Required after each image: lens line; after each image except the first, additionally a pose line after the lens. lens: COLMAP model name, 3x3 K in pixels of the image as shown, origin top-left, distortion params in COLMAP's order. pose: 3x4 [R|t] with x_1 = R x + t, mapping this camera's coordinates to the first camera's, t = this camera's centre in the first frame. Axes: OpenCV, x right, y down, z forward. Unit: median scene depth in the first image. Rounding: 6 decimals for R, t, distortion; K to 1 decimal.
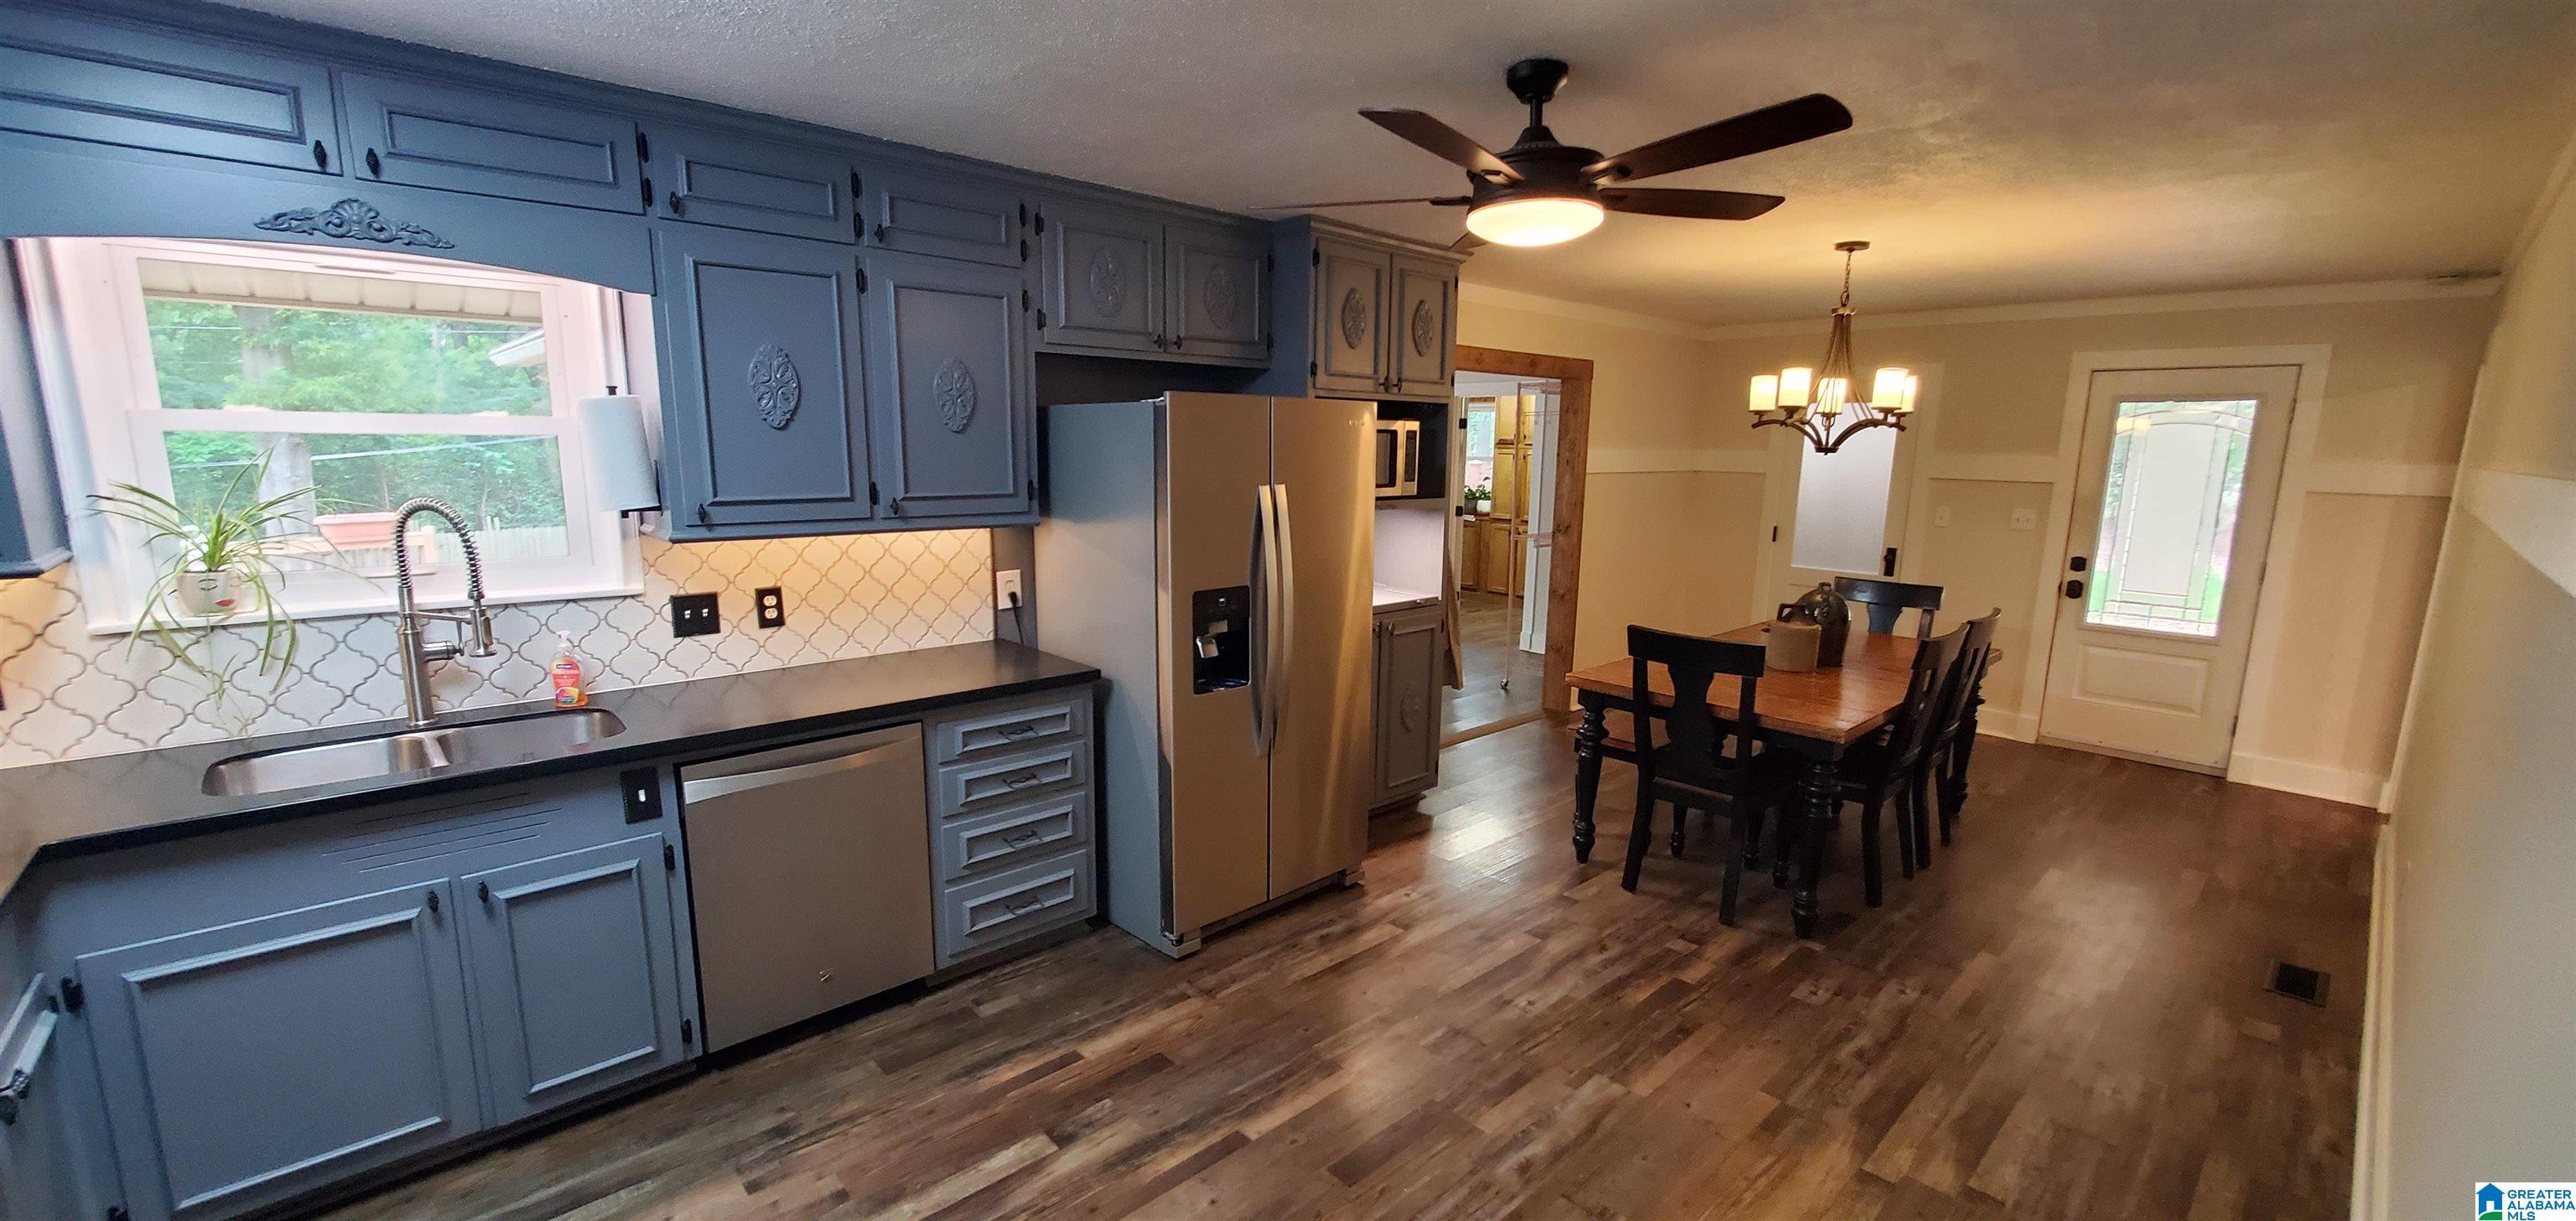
lens RADIAL K [[1021.6, 0, 1288.8], [0, 1021.6, 617.7], [0, 0, 1]] dist [-0.002597, -0.000359]
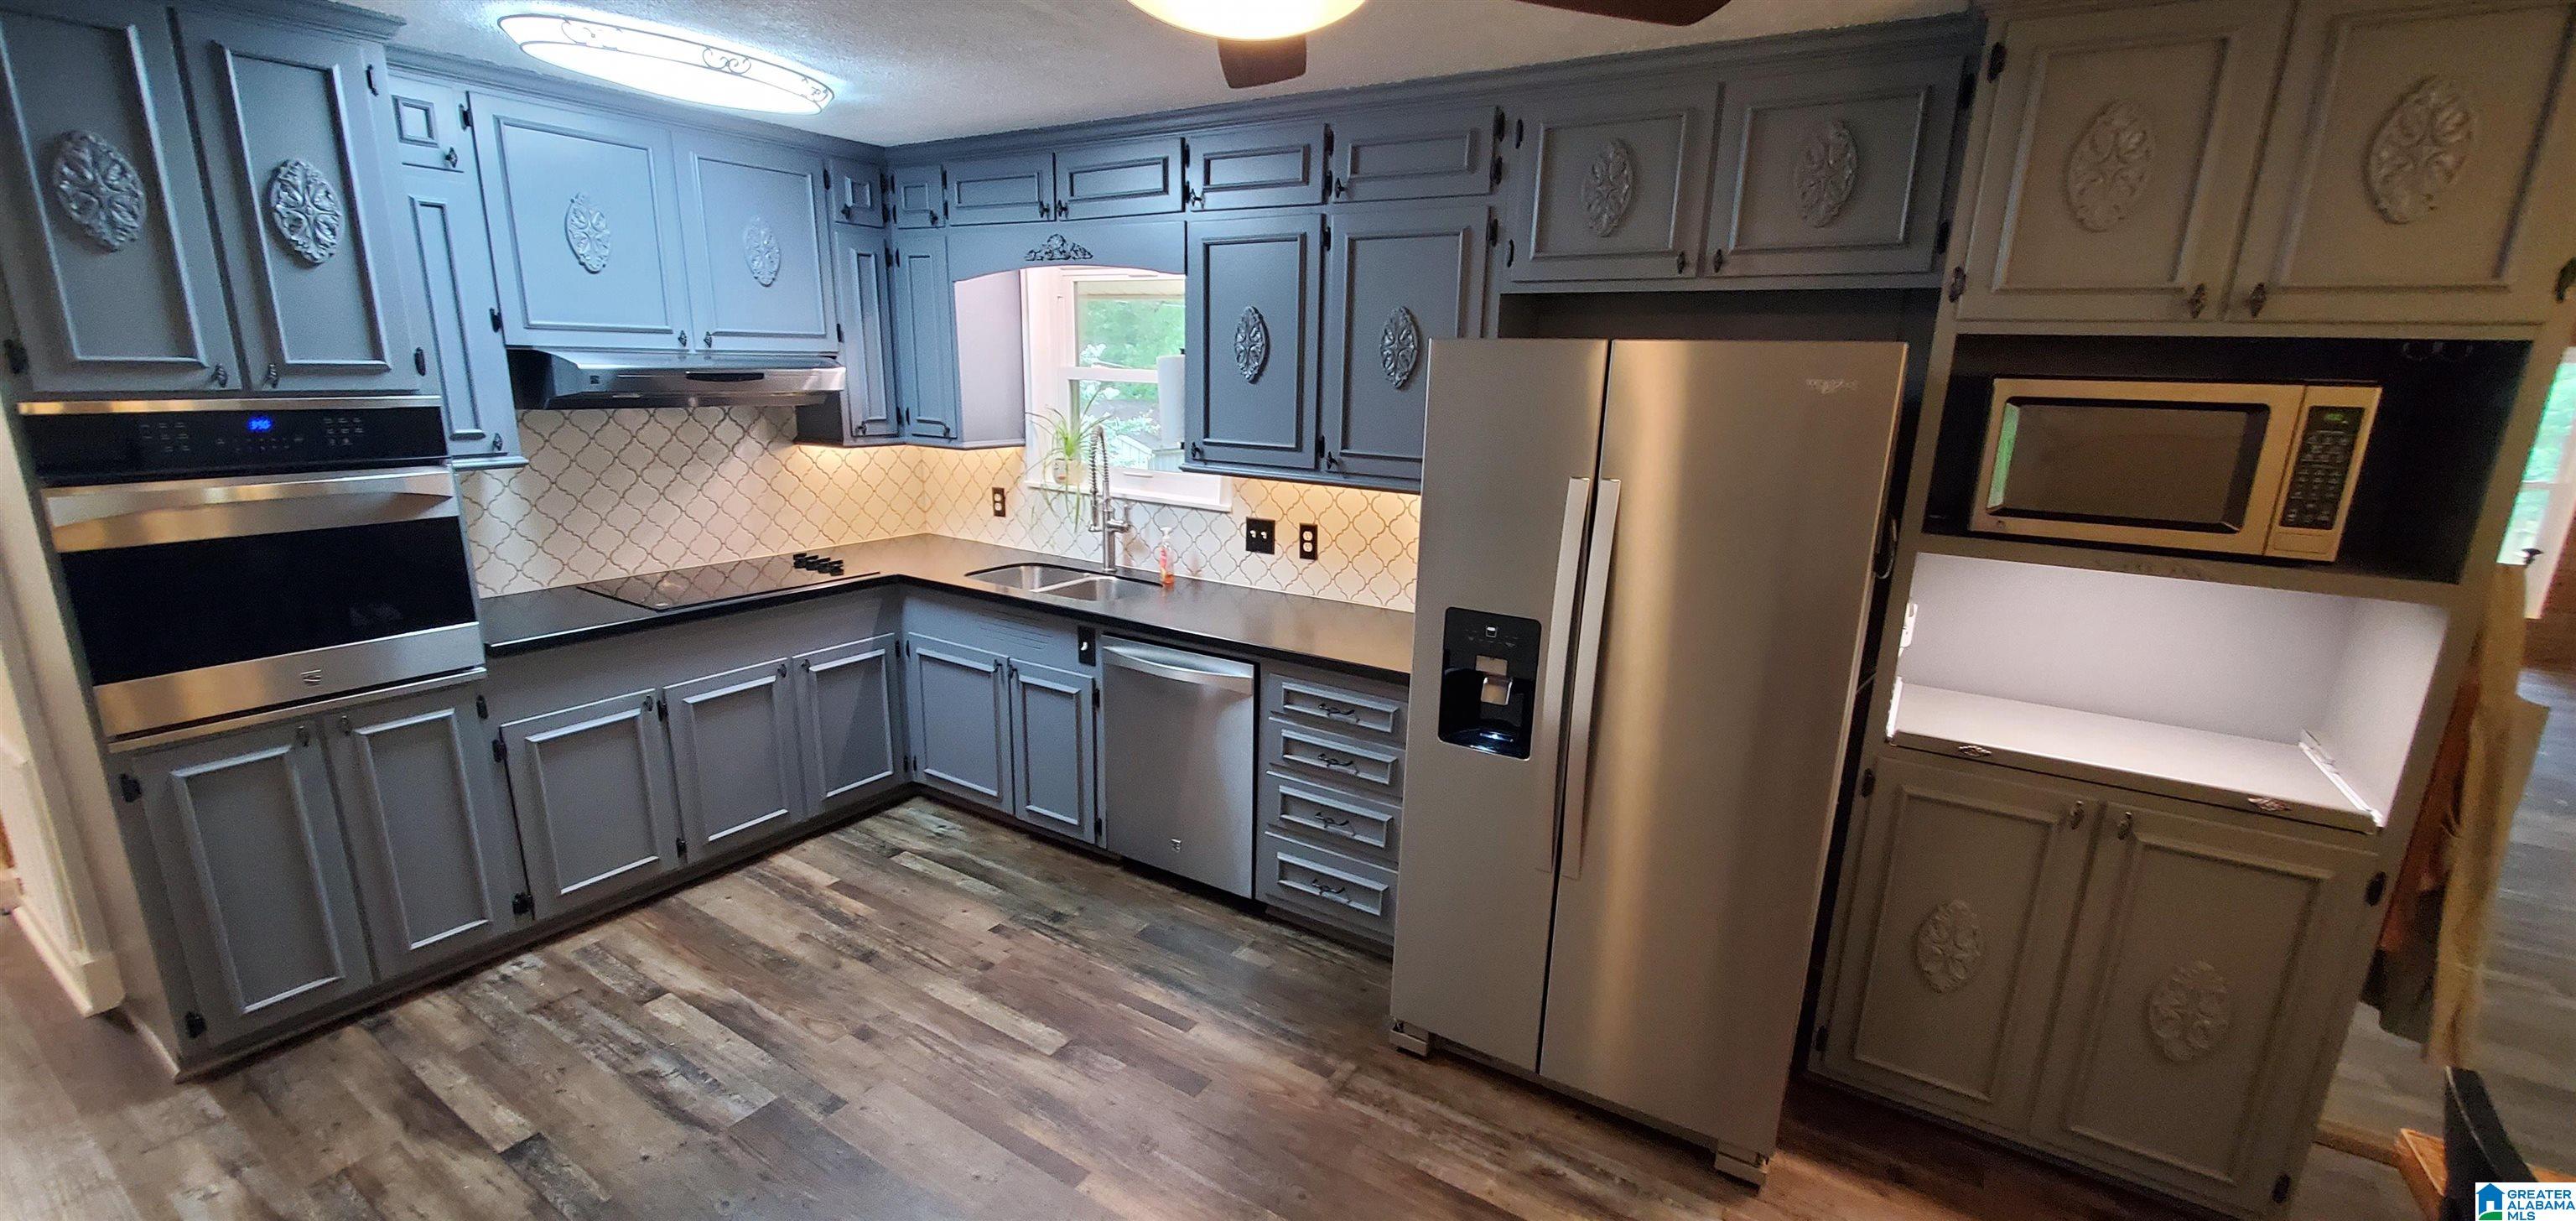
lens RADIAL K [[1021.6, 0, 1288.8], [0, 1021.6, 617.7], [0, 0, 1]] dist [-0.002597, -0.000359]
pose [[0.262225, 0.224445, -0.938543, 0.592664], [-0.188055, 0.965816, 0.178426, -0.131875], [0.946506, 0.129710, 0.295469, 0.679504]]
